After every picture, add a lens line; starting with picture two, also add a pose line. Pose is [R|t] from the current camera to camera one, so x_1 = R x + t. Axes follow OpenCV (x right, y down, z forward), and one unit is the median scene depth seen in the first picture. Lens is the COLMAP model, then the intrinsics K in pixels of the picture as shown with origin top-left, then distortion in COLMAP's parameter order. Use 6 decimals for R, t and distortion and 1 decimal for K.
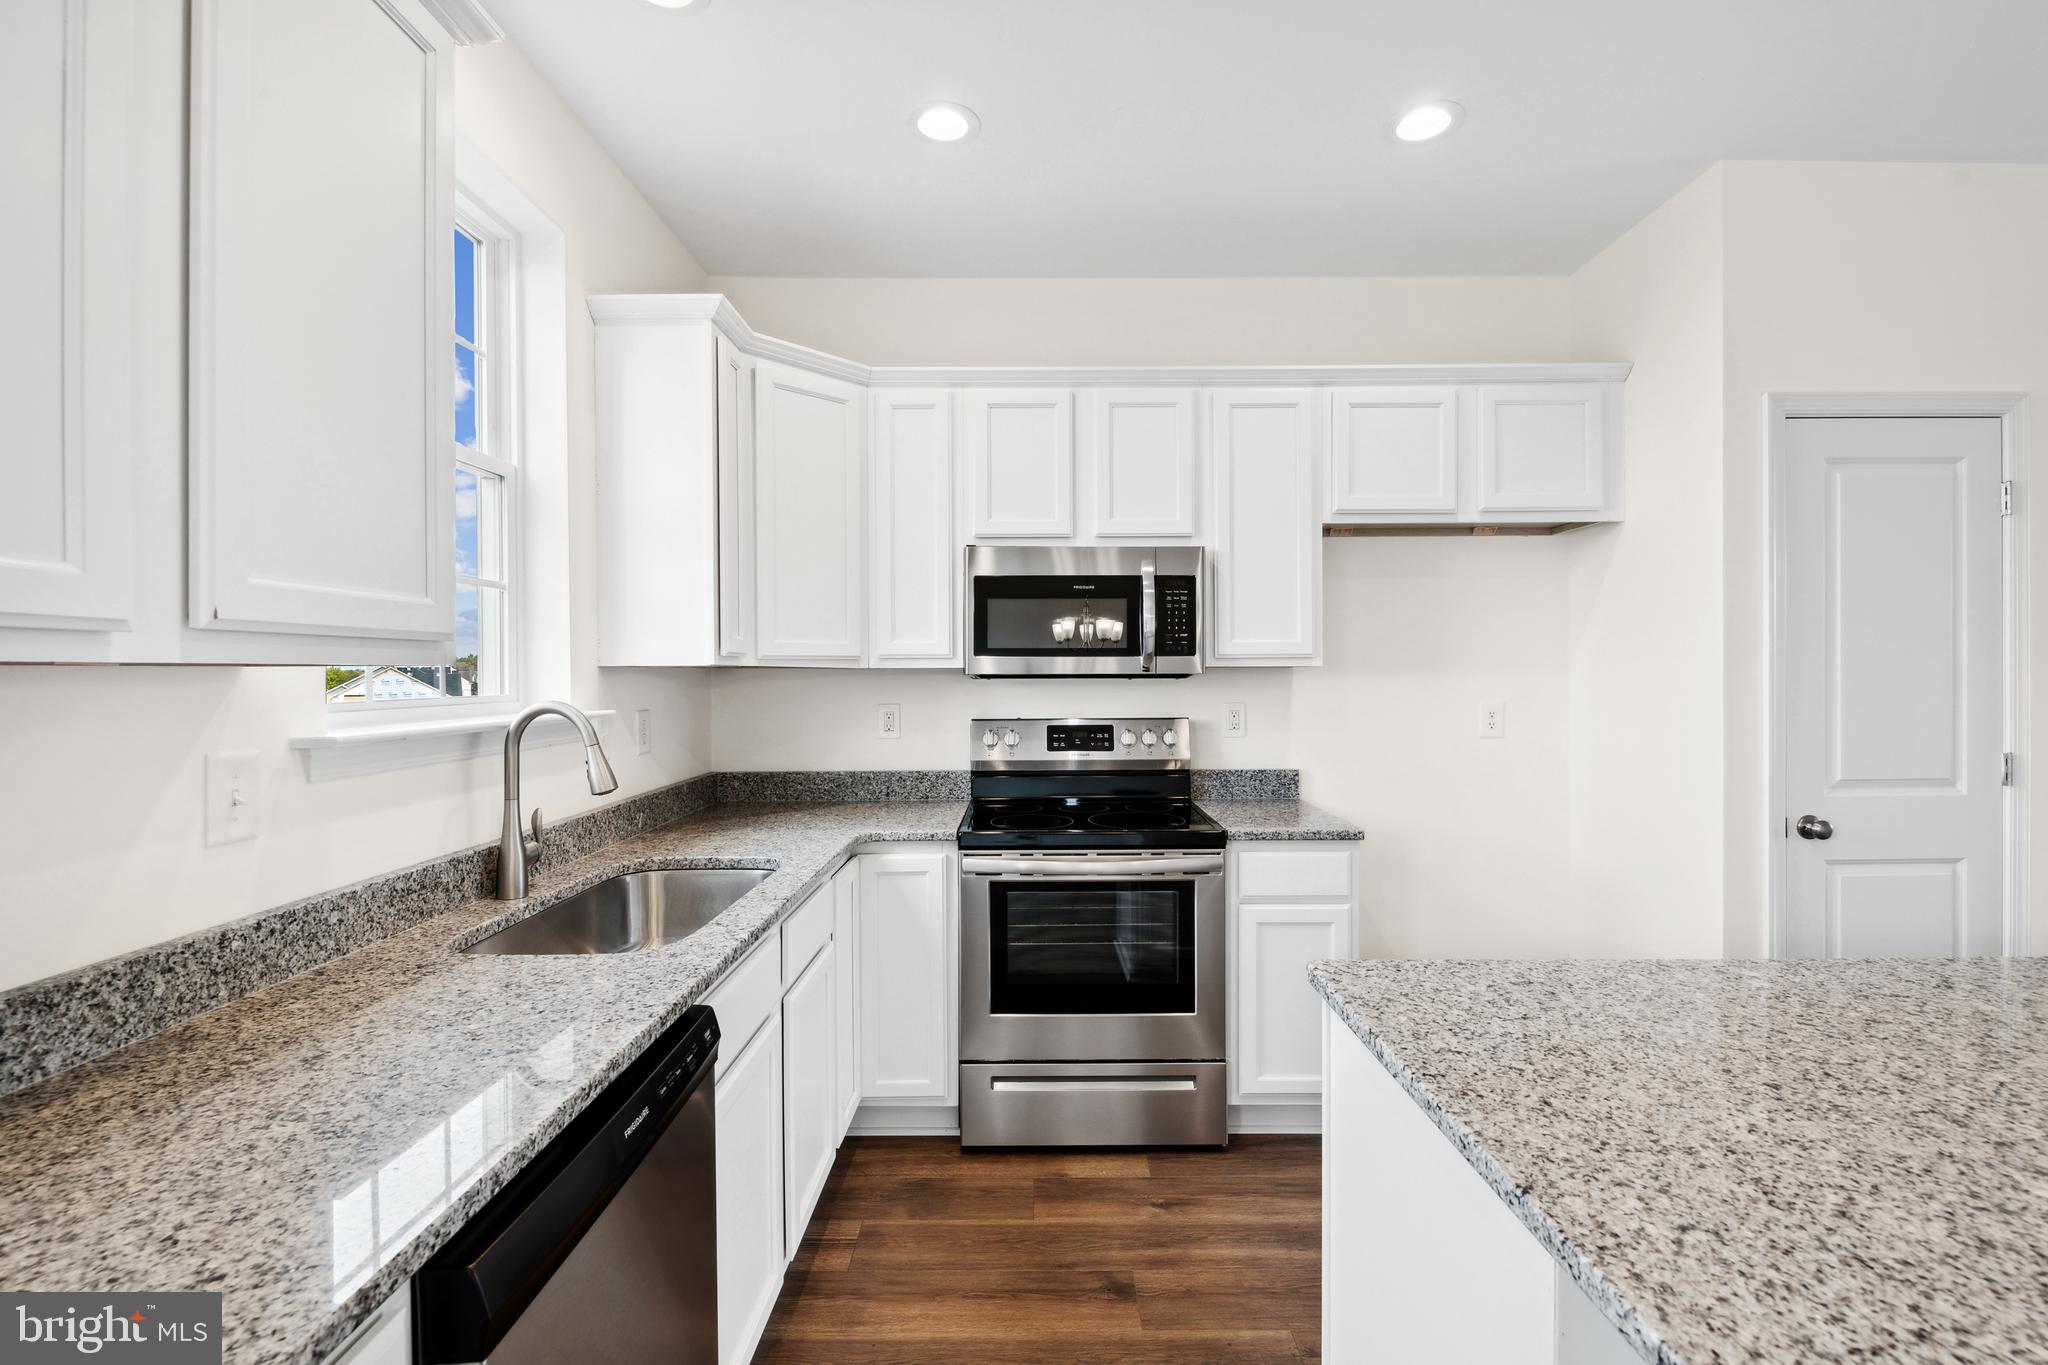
lens RADIAL K [[909.4, 0, 1033.5], [0, 909.4, 676.3], [0, 0, 1]] dist [-0.003502, -0.001301]
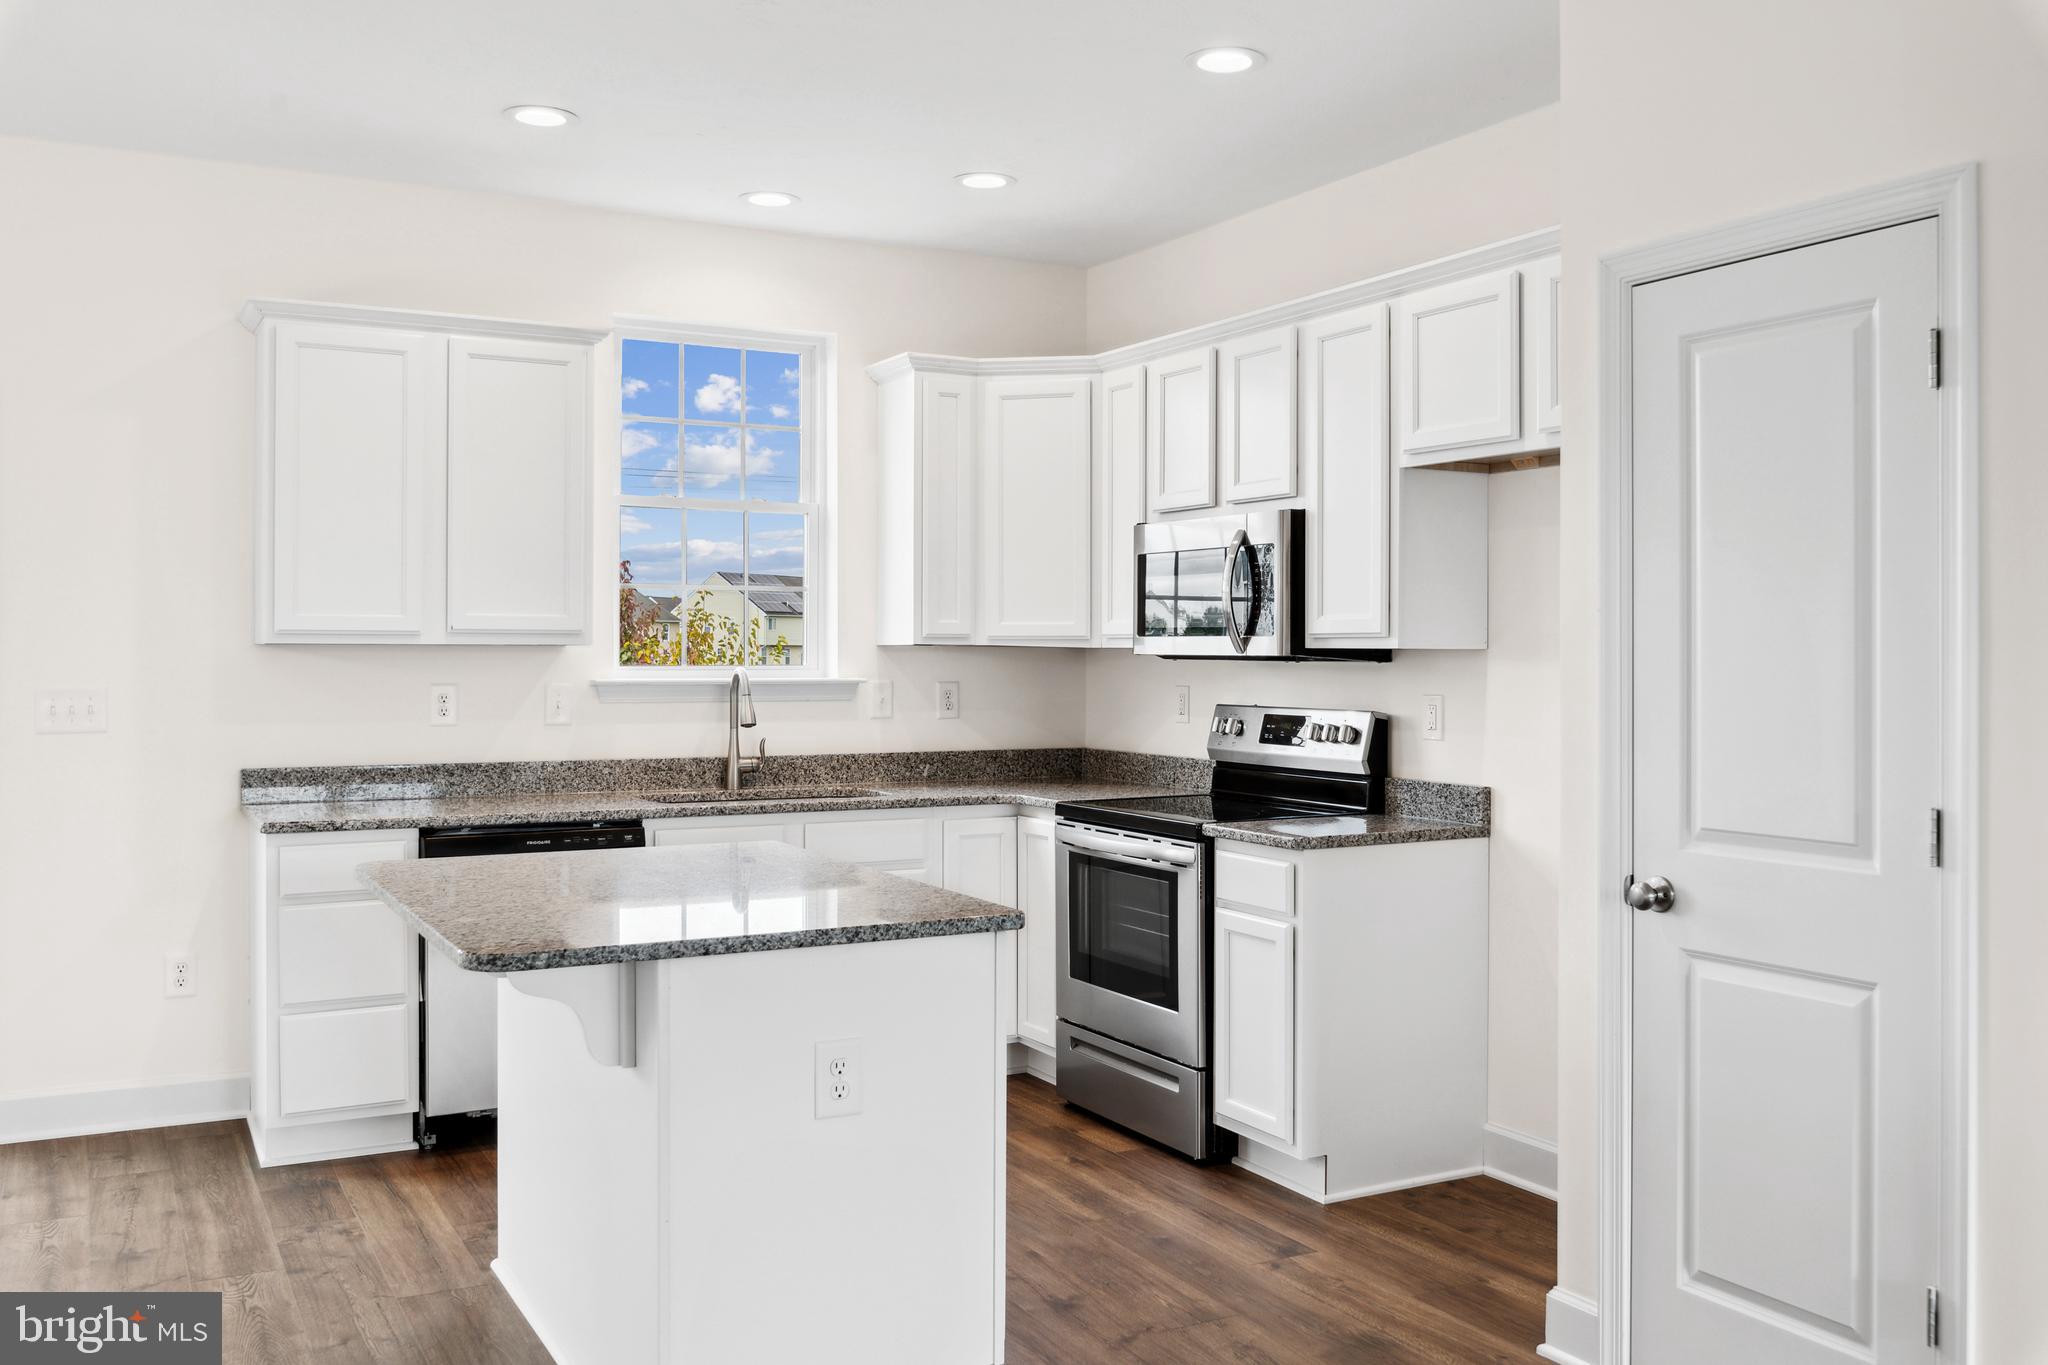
lens RADIAL K [[1743.7, 0, 1026.2], [0, 1743.7, 667.8], [0, 0, 1]] dist [-0.029756, 0.012644]
pose [[0.483046, 0.015292, -0.875461, 1.624252], [-0.012598, 0.999865, 0.010514, -0.006801], [0.875504, 0.005951, 0.483174, -0.022315]]
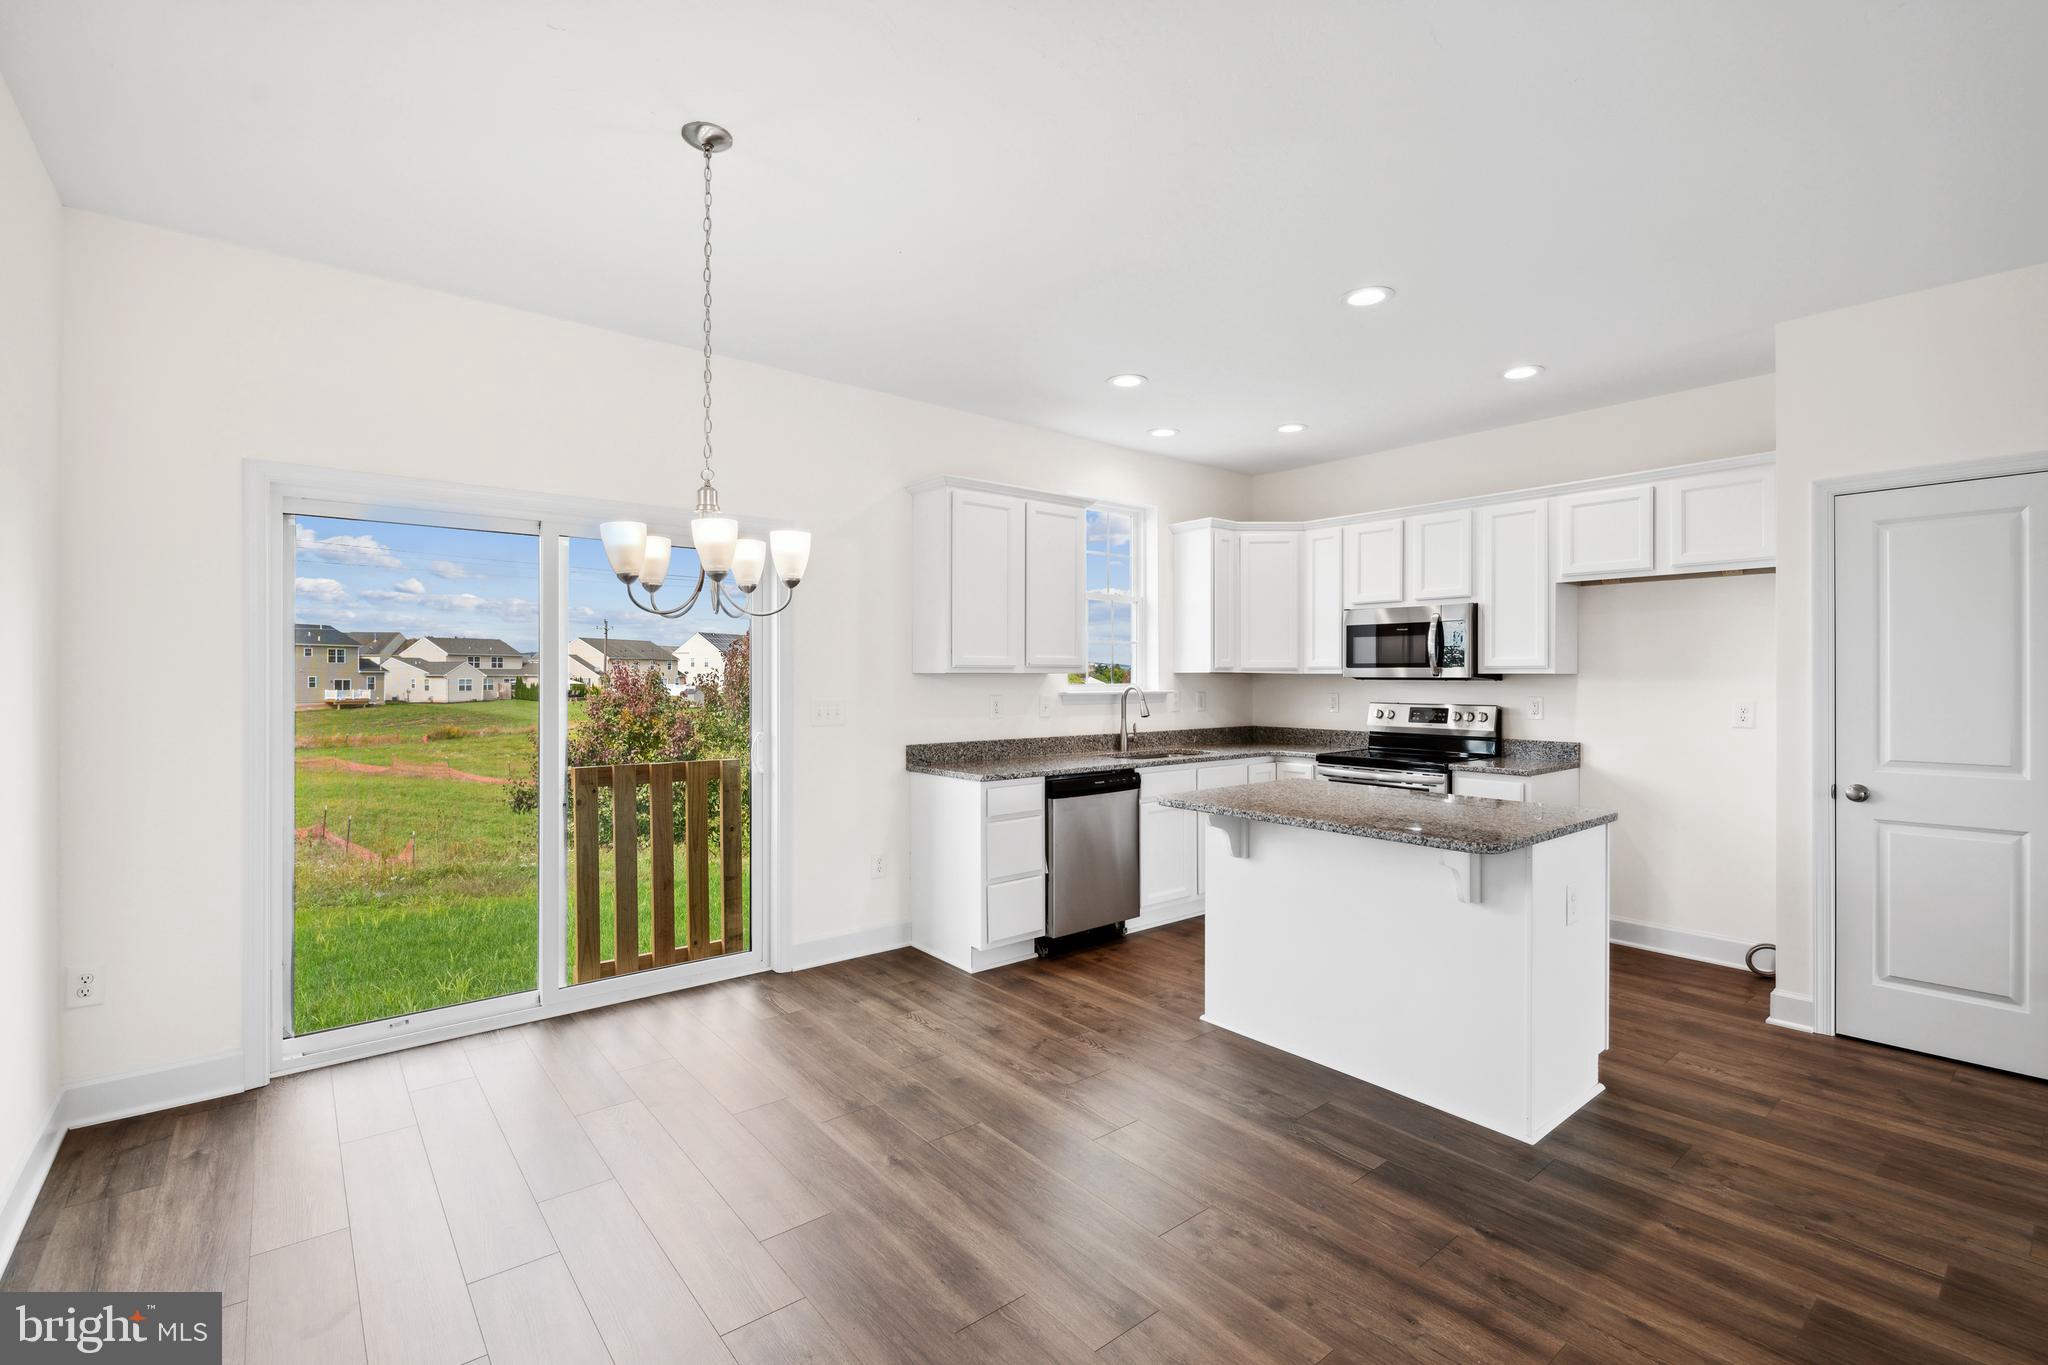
lens RADIAL K [[909.4, 0, 1023.8], [0, 909.4, 682.5], [0, 0, 1]] dist [-0.003502, -0.001301]
pose [[0.634889, 0.010968, -0.772526, 1.034309], [-0.008517, 0.999938, 0.007197, 0.000830], [0.772557, 0.002011, 0.634943, -0.777388]]
